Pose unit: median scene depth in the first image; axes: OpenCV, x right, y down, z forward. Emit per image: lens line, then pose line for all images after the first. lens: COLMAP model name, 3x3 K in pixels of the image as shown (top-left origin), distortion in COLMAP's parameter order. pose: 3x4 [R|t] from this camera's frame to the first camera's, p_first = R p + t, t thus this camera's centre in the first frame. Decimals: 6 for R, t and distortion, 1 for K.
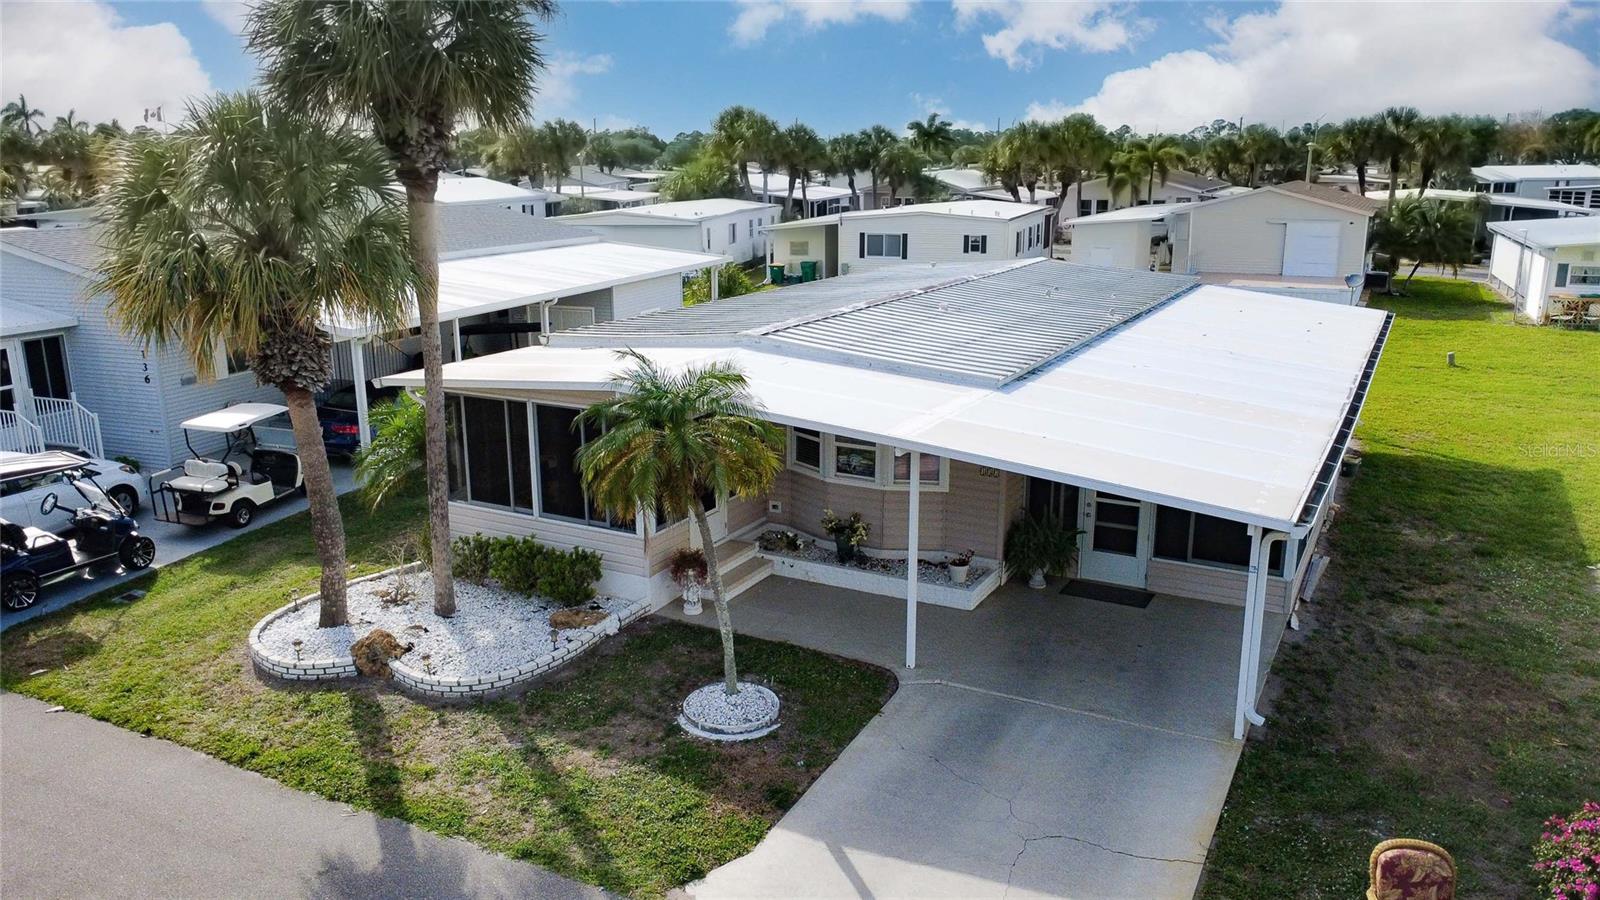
lens RADIAL K [[1166.4, 0, 801.1], [0, 1166.4, 453.8], [0, 0, 1]] dist [0.002300, -0.005572]
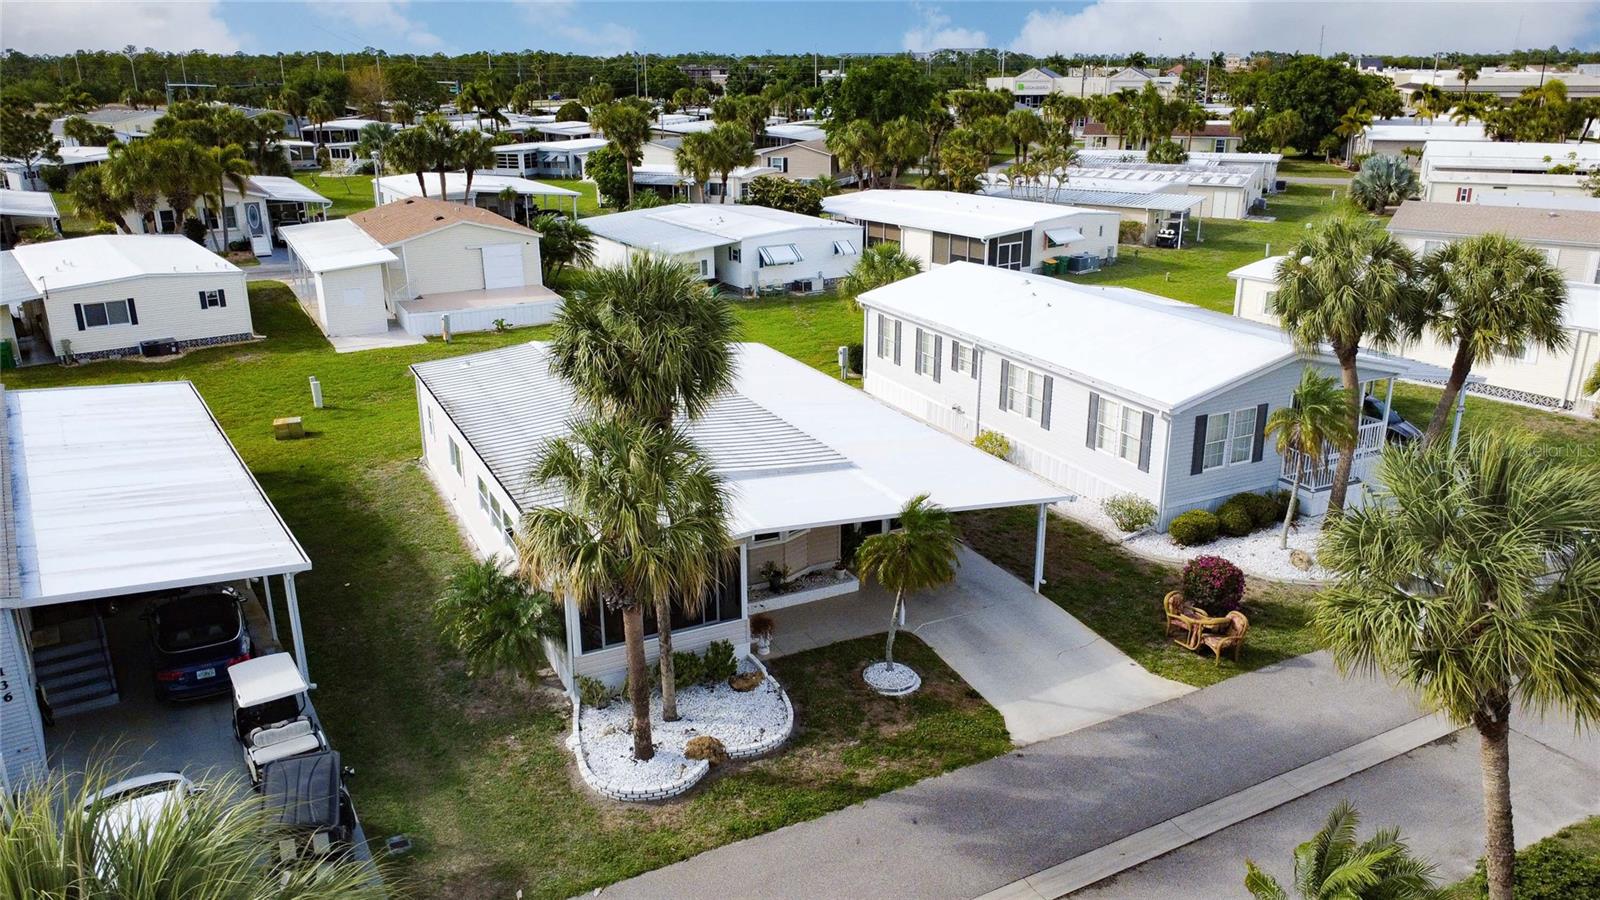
lens RADIAL K [[1166.4, 0, 797.5], [0, 1166.4, 454.4], [0, 0, 1]] dist [0.002300, -0.005572]
pose [[0.574711, -0.260547, 0.775772, -1.274142], [0.205296, 0.963552, 0.171525, -0.402043], [-0.792187, 0.060686, 0.607253, -0.021073]]
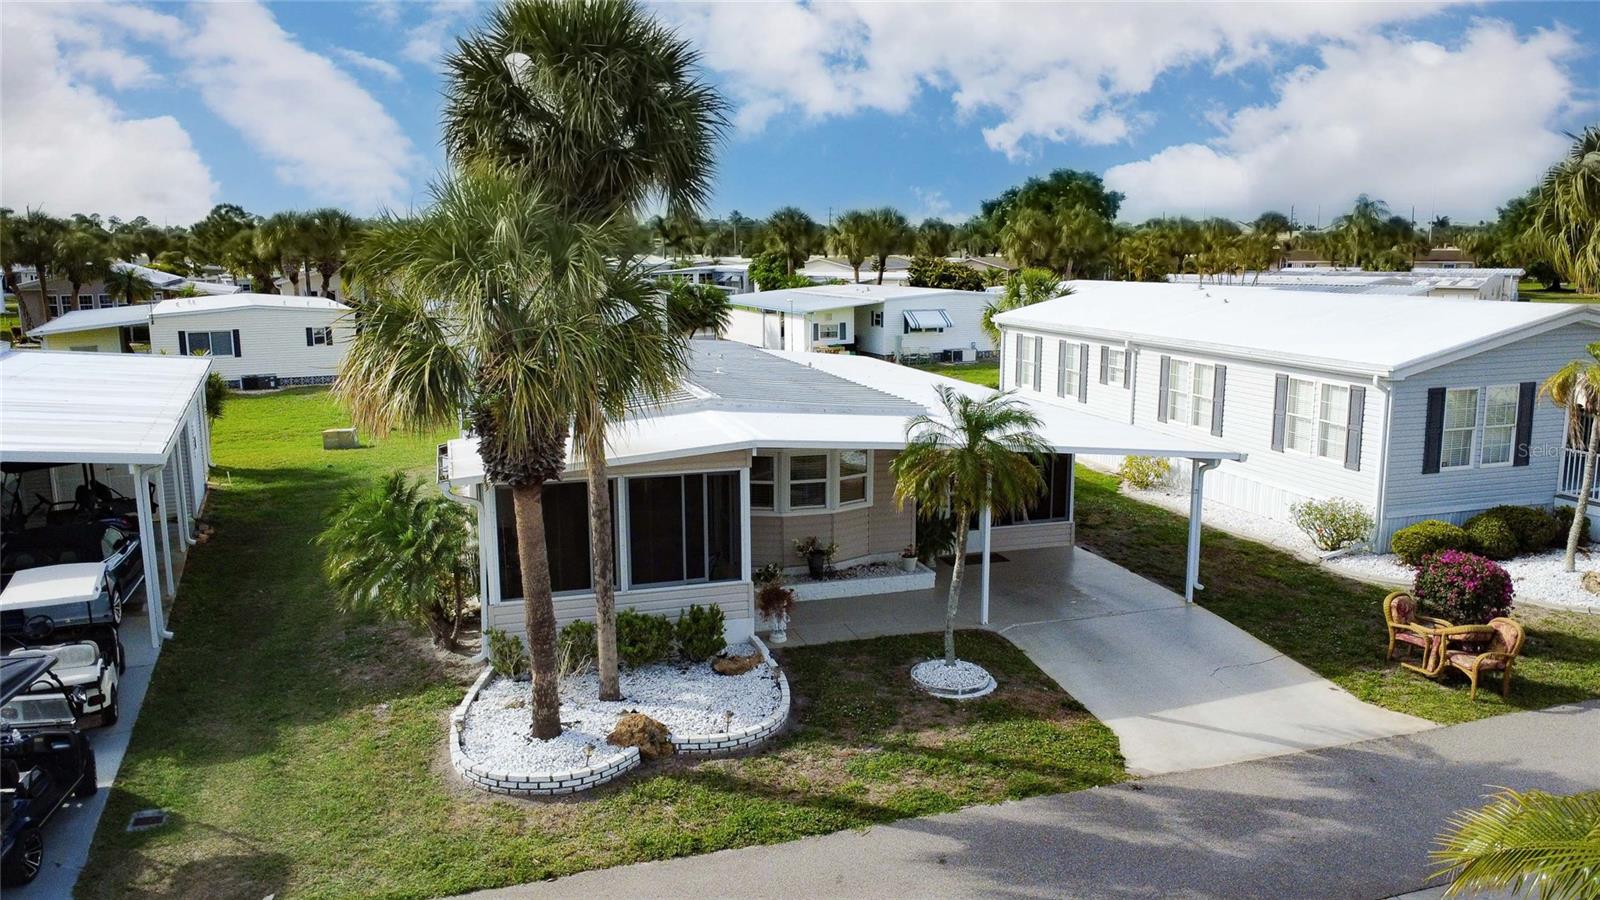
lens RADIAL K [[1166.4, 0, 799.5], [0, 1166.4, 452.2], [0, 0, 1]] dist [0.002300, -0.005572]
pose [[0.703542, -0.124851, 0.699601, -0.871279], [0.178521, 0.983928, -0.003934, -0.035952], [-0.687866, 0.127661, 0.714523, 0.164982]]
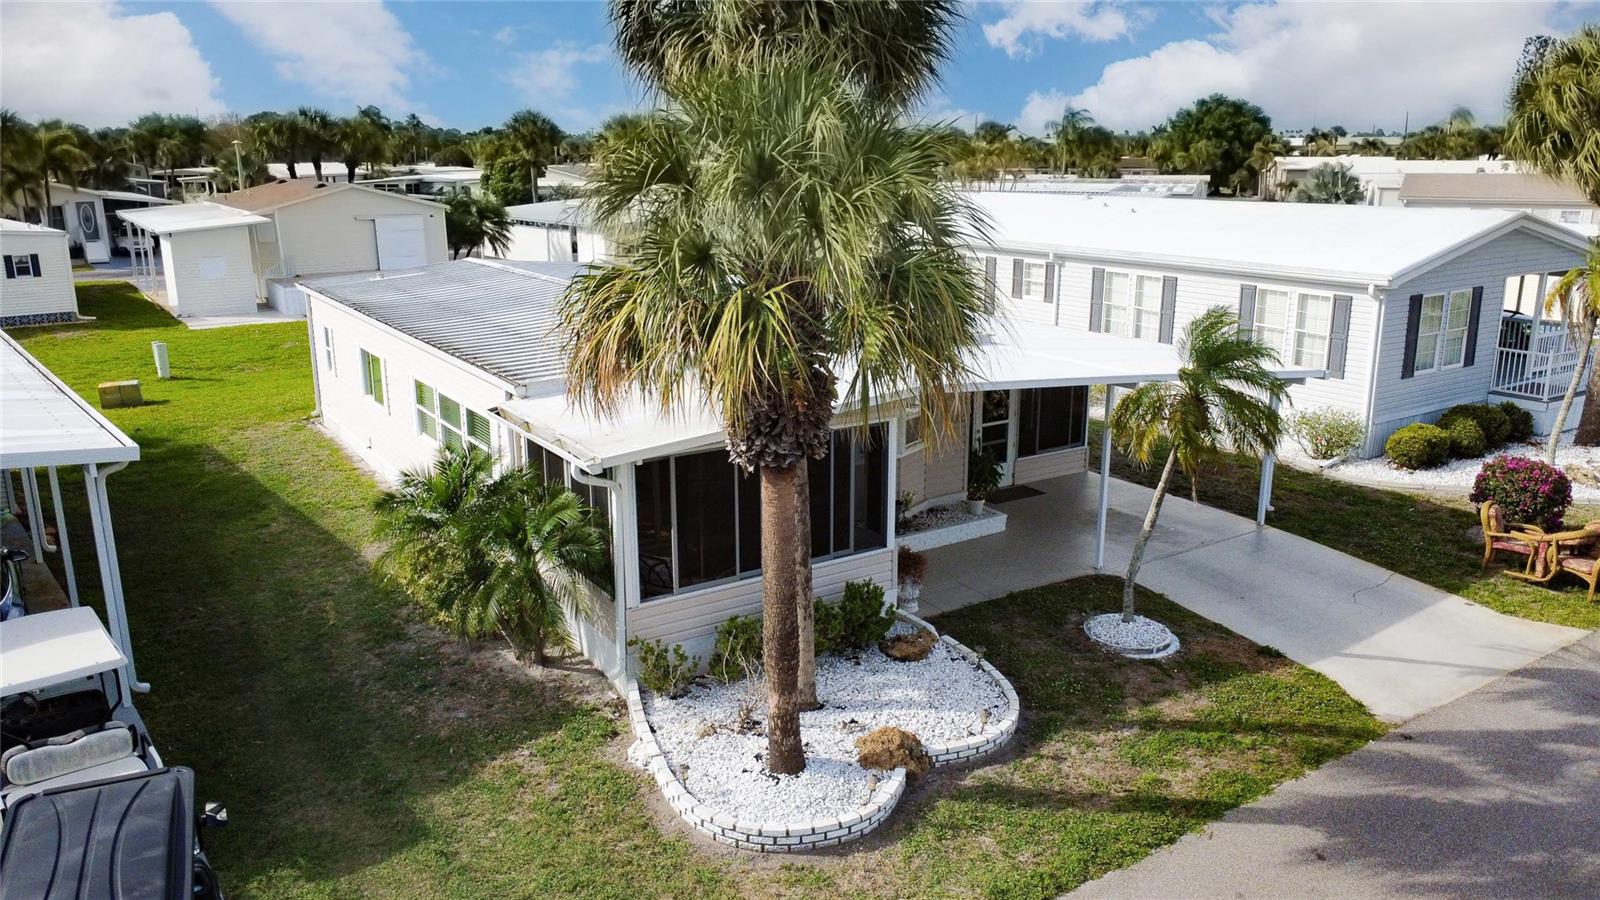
lens RADIAL K [[1166.4, 0, 800.0], [0, 1166.4, 450.8], [0, 0, 1]] dist [0.002300, -0.005572]
pose [[0.481617, -0.216914, 0.849113, -0.981644], [0.218496, 0.968010, 0.123356, -0.142062], [-0.848707, 0.126118, 0.513605, 0.571827]]
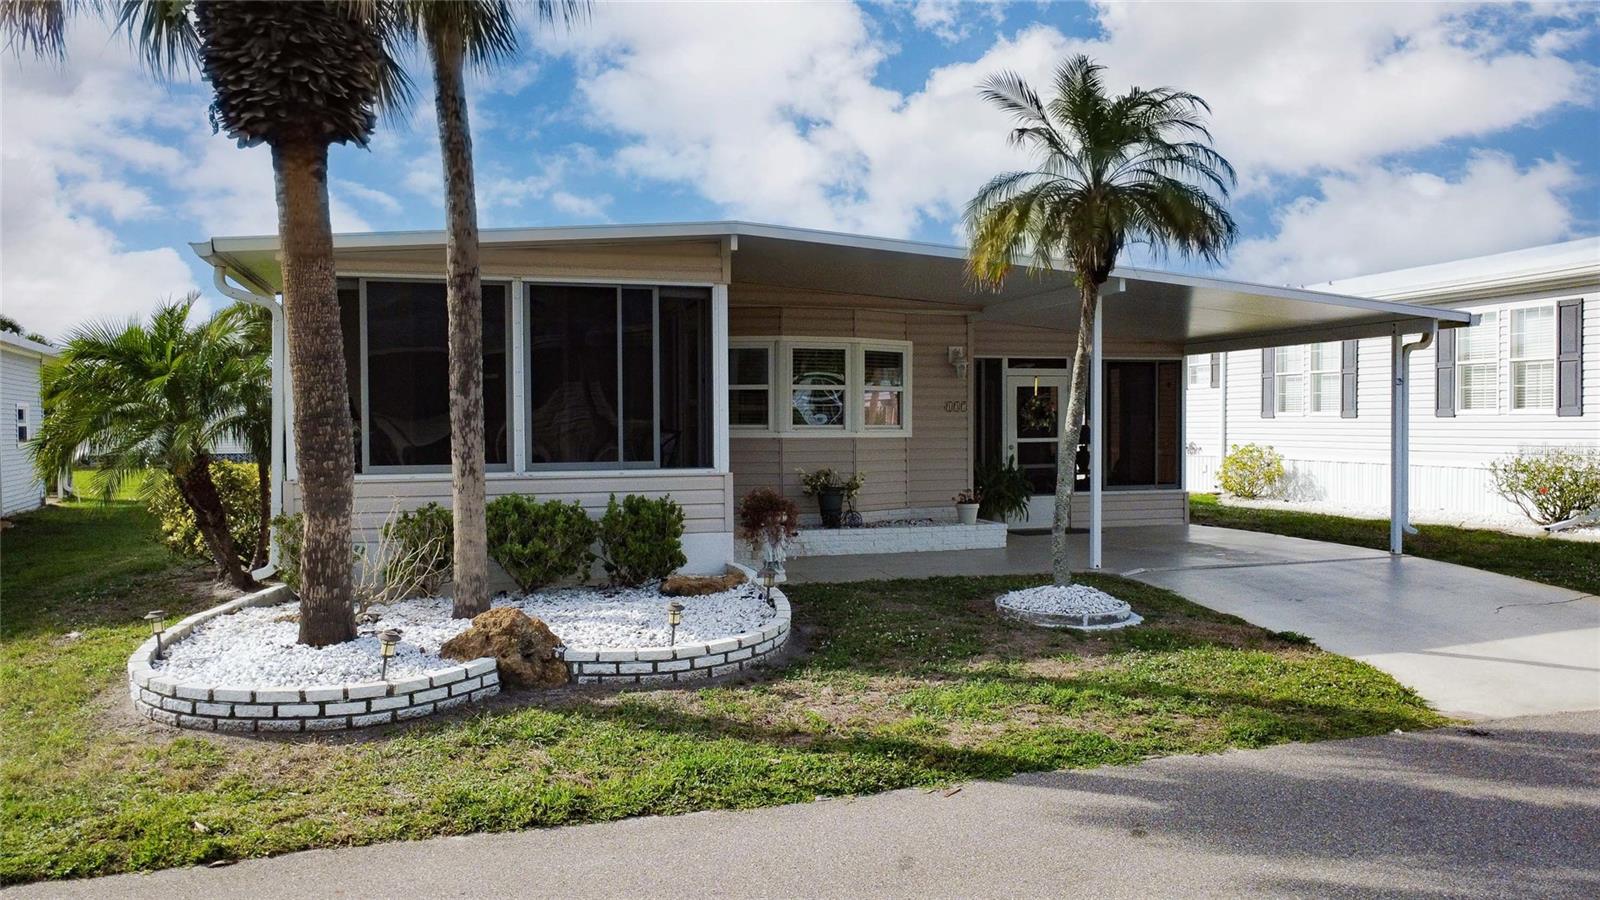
lens RADIAL K [[1166.4, 0, 800.9], [0, 1166.4, 447.9], [0, 0, 1]] dist [0.002300, -0.005572]
pose [[0.705388, -0.016955, 0.708619, -0.597990], [0.179836, 0.971284, -0.155777, 0.175894], [-0.685629, 0.237319, 0.688181, 0.501905]]
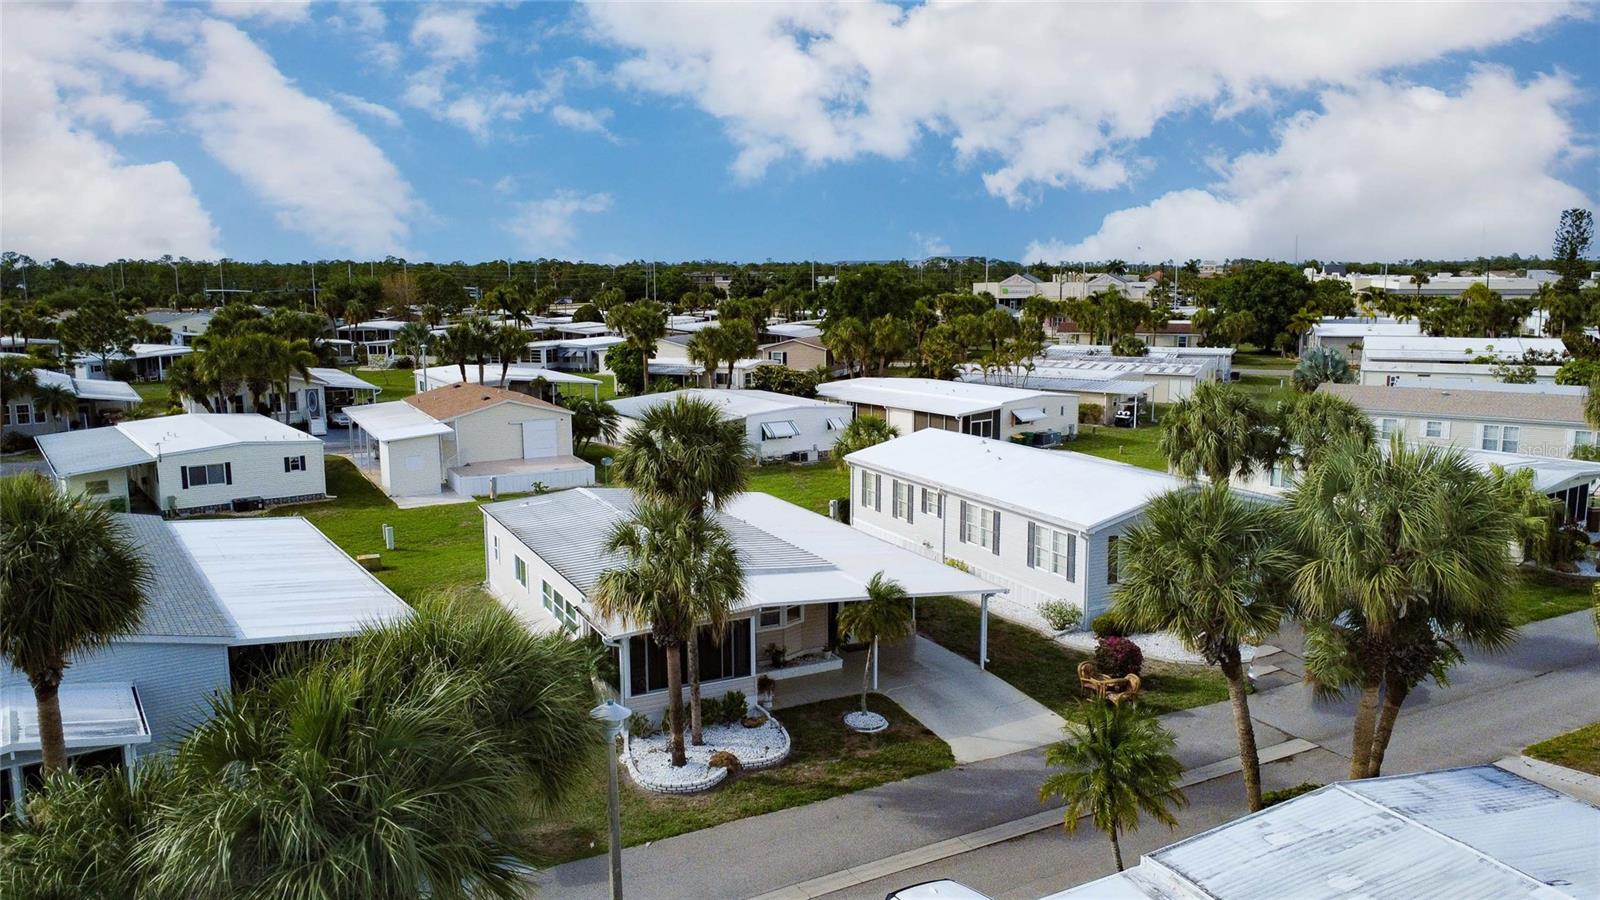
lens RADIAL K [[1166.4, 0, 796.3], [0, 1166.4, 465.4], [0, 0, 1]] dist [0.002300, -0.005572]
pose [[0.574871, -0.136120, 0.806842, -1.725413], [0.206656, 0.978252, 0.017796, -0.317330], [-0.791717, 0.156509, 0.590499, -0.334442]]
